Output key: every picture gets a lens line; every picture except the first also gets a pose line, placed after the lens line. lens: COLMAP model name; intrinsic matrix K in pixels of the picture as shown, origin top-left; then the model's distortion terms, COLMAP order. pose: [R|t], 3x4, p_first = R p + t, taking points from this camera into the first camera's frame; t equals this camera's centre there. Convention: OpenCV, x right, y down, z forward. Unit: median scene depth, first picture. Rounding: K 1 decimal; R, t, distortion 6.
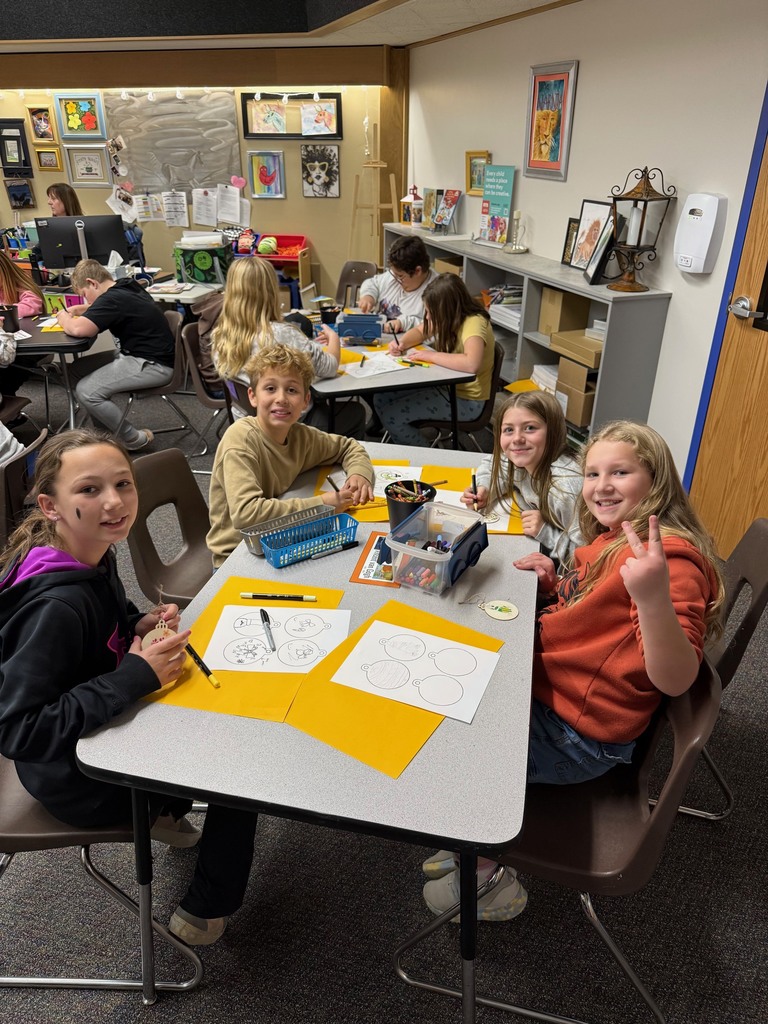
lens RADIAL K [[741.1, 0, 384.0], [0, 741.1, 512.0], [0, 0, 1]] dist [0.055927, -0.052493]
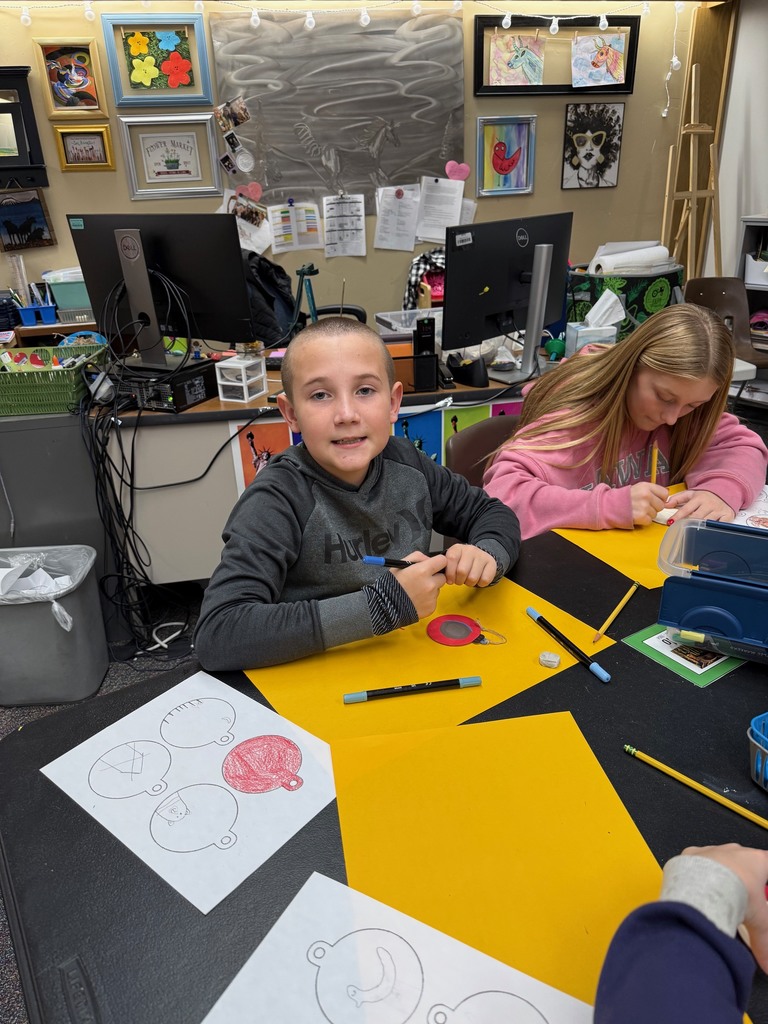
lens RADIAL K [[762.6, 0, 384.0], [0, 762.6, 512.0], [0, 0, 1]] dist [0.003941, -0.002642]
pose [[0.915568, -0.193615, 0.352489, -0.509491], [0.212542, 0.977030, -0.015403, -0.186135], [-0.341410, 0.089021, 0.935689, 0.490838]]
